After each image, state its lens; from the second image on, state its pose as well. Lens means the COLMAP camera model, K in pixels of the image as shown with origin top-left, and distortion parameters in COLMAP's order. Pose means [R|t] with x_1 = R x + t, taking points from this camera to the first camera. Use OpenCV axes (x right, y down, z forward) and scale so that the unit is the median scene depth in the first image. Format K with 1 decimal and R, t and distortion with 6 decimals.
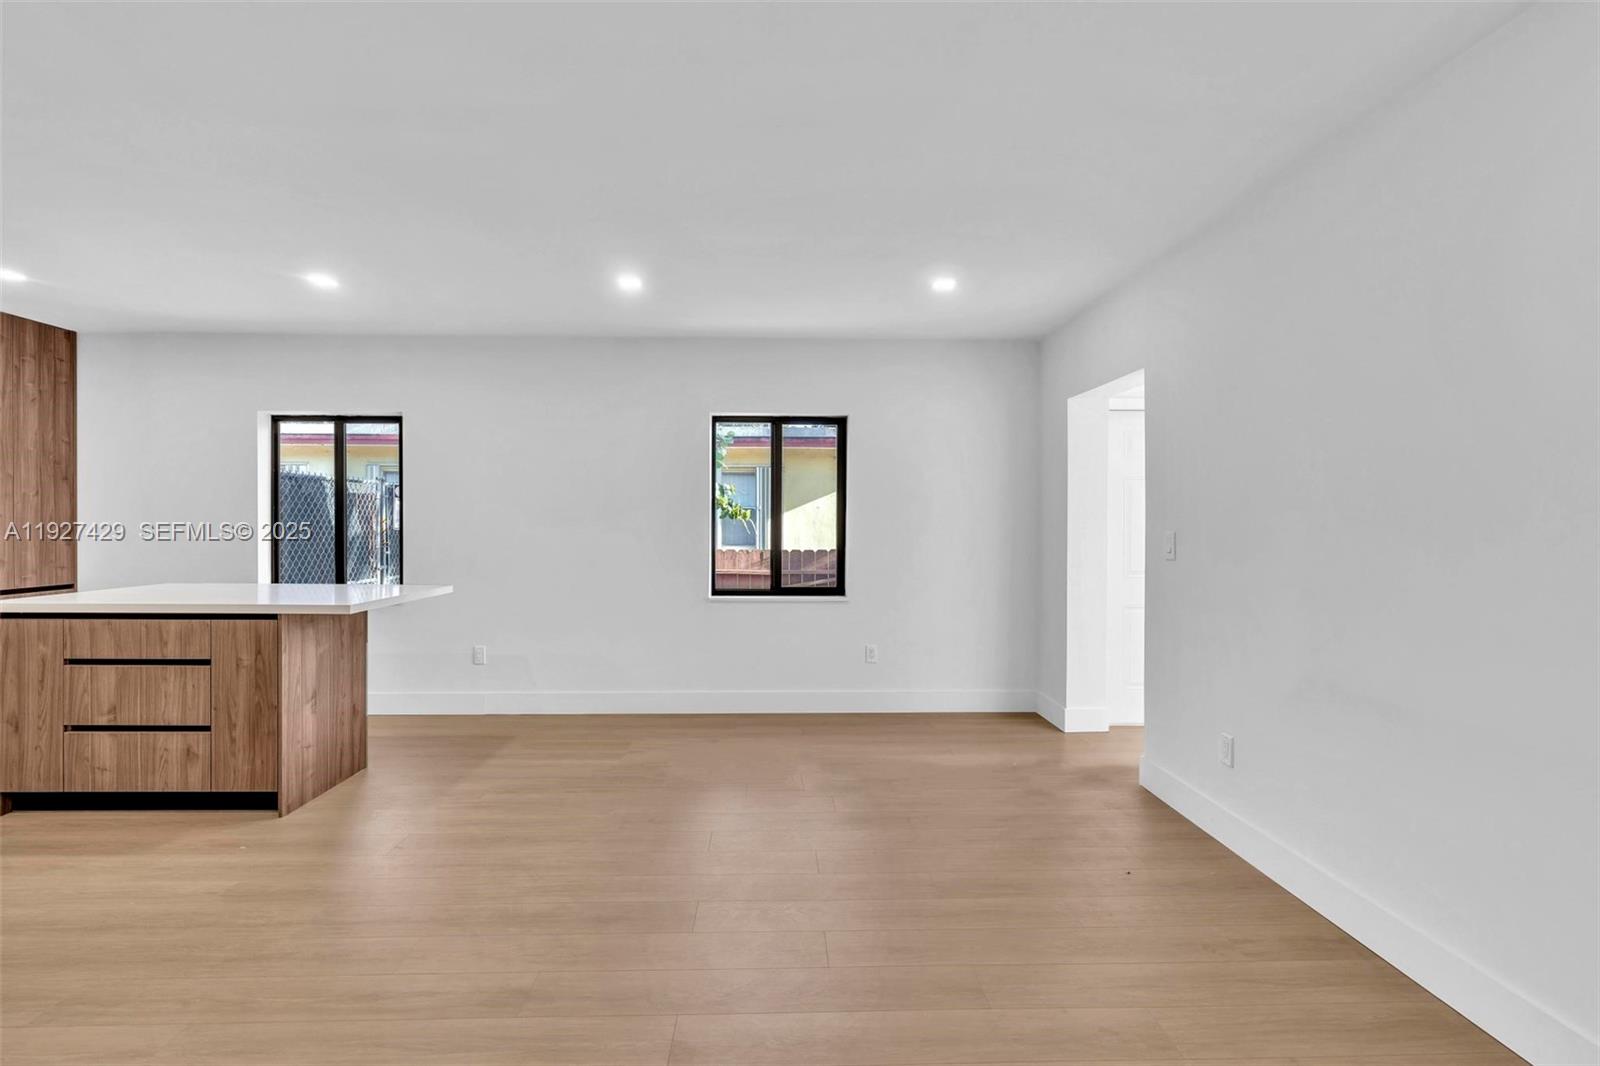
lens RADIAL K [[735.1, 0, 796.7], [0, 735.1, 526.7], [0, 0, 1]] dist [-0.001509, -0.000046]
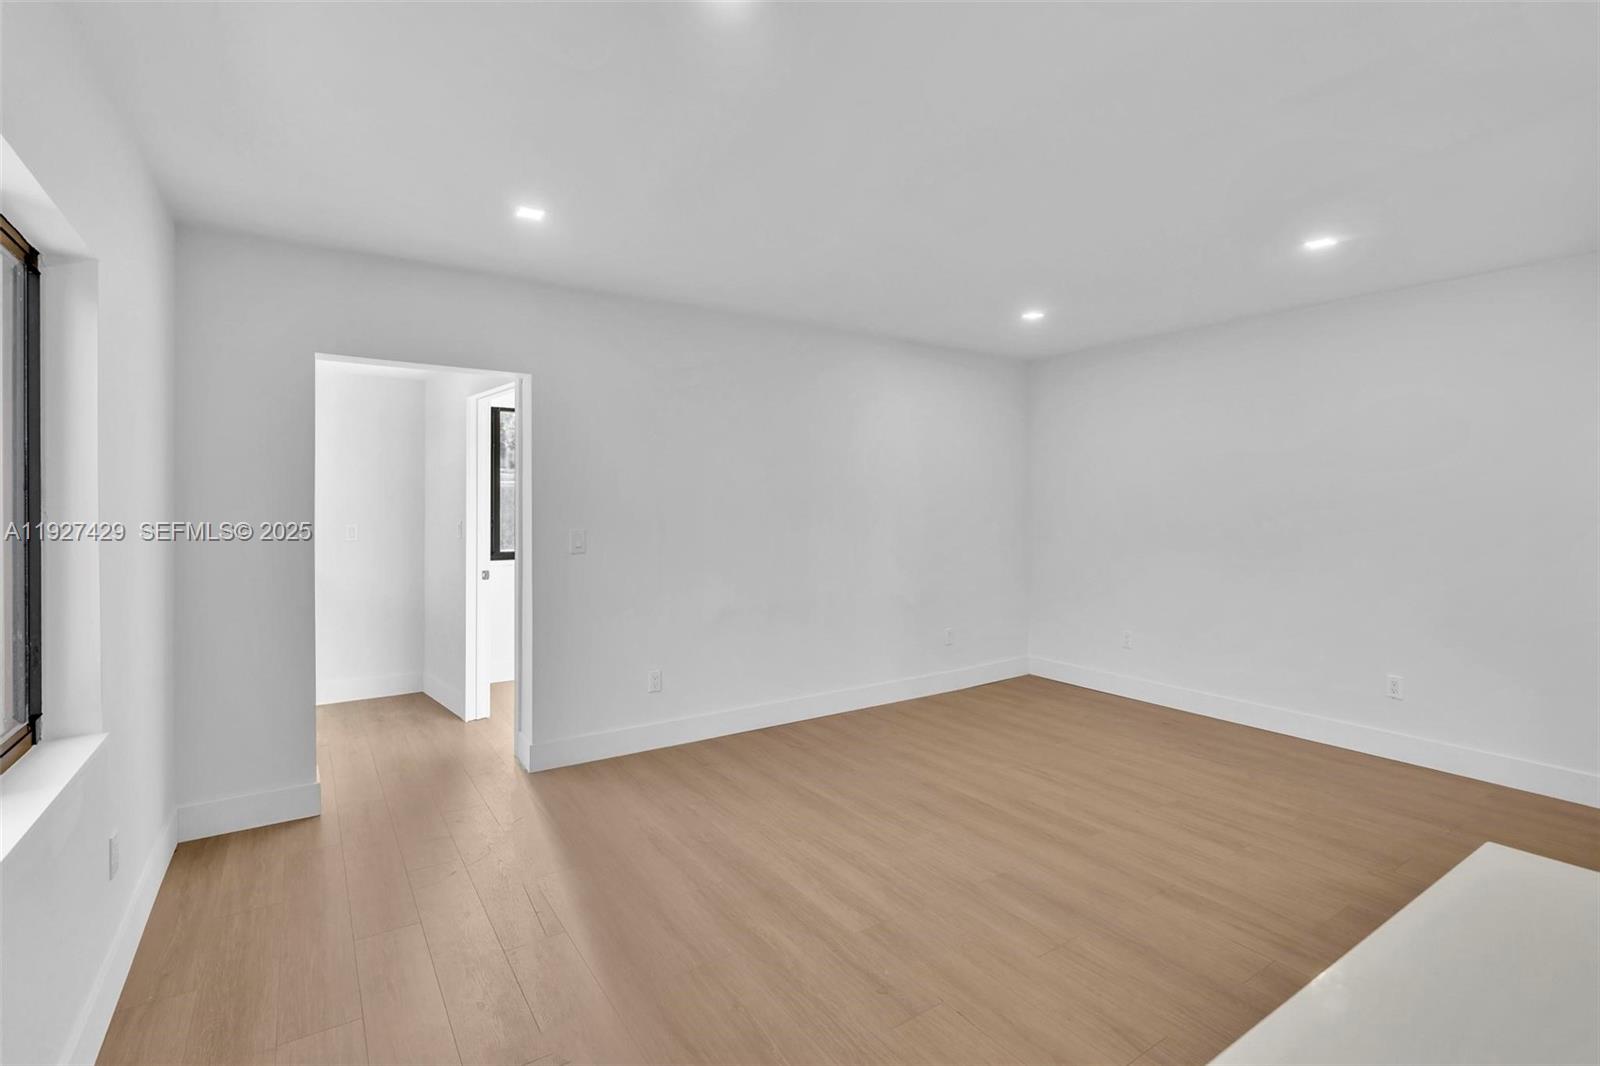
lens RADIAL K [[746.5, 0, 800.5], [0, 746.5, 513.5], [0, 0, 1]] dist [-0.004367, 0.000942]
pose [[-0.535922, -0.013772, 0.844155, -0.689756], [0.001018, 0.999856, 0.016958, -0.038346], [-0.844267, 0.009947, -0.535830, 1.365820]]
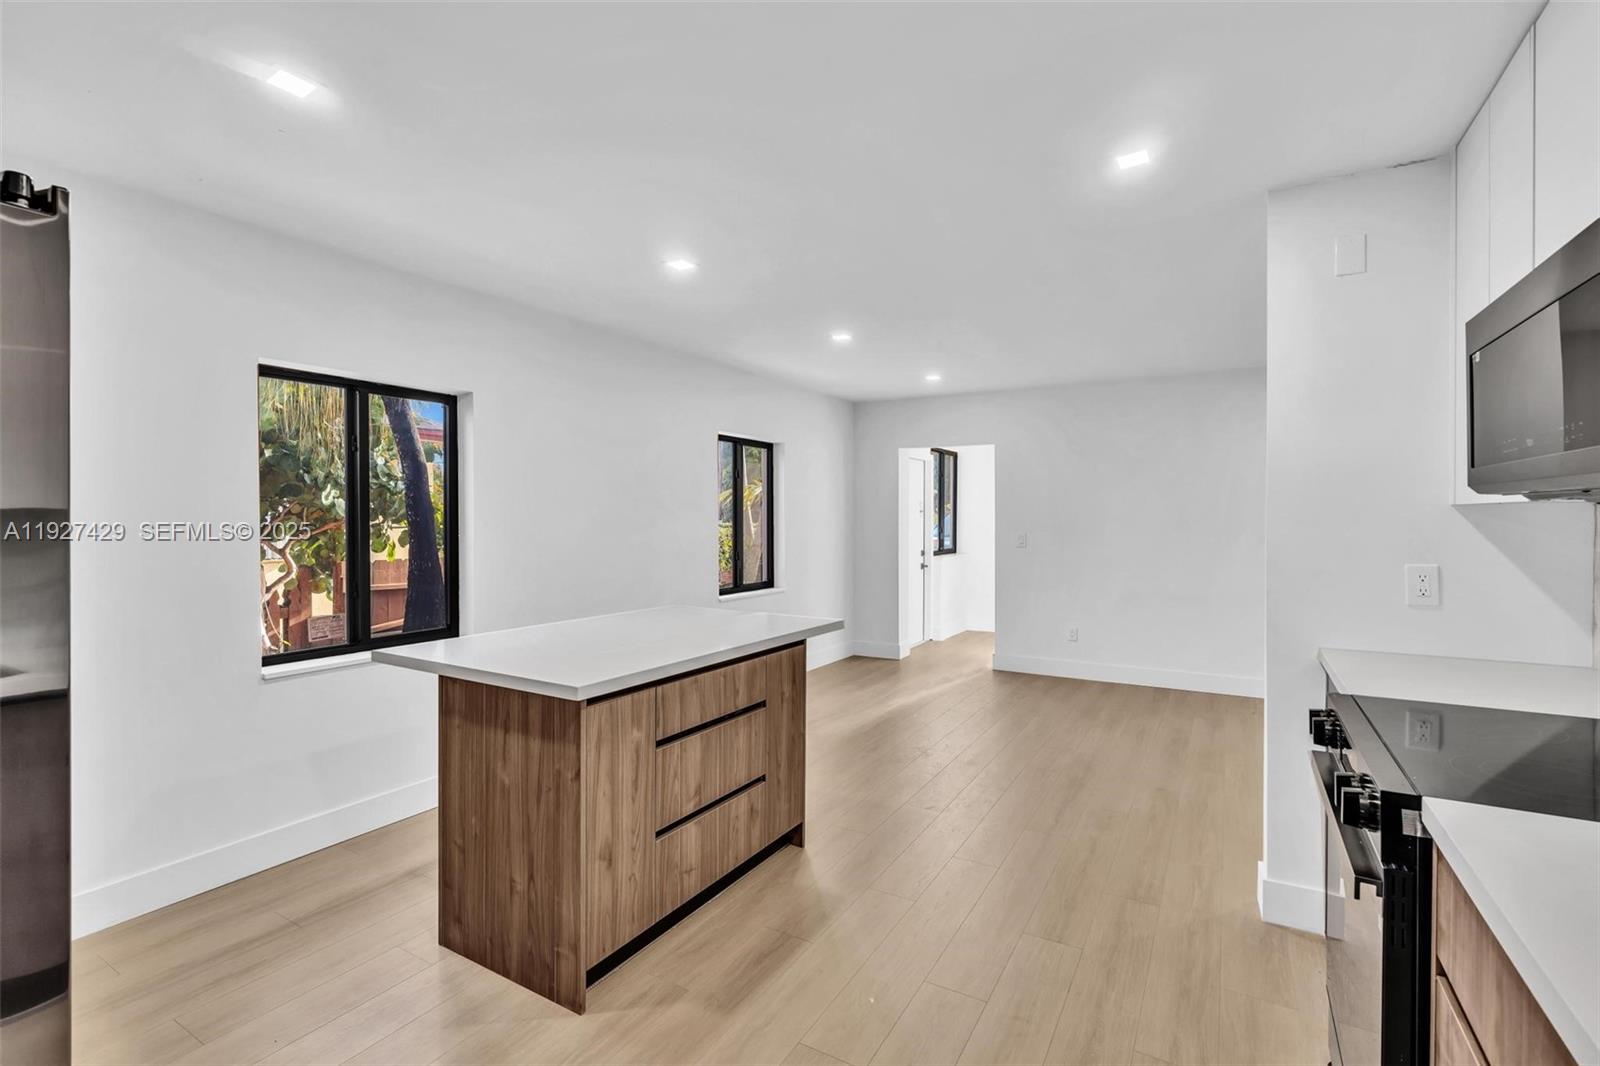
lens RADIAL K [[735.1, 0, 796.7], [0, 735.1, 526.7], [0, 0, 1]] dist [-0.001509, -0.000046]
pose [[0.535035, -0.013962, 0.844714, -1.479422], [0.002957, 0.999888, 0.014654, -0.040964], [-0.844825, -0.005342, 0.535017, 0.475839]]
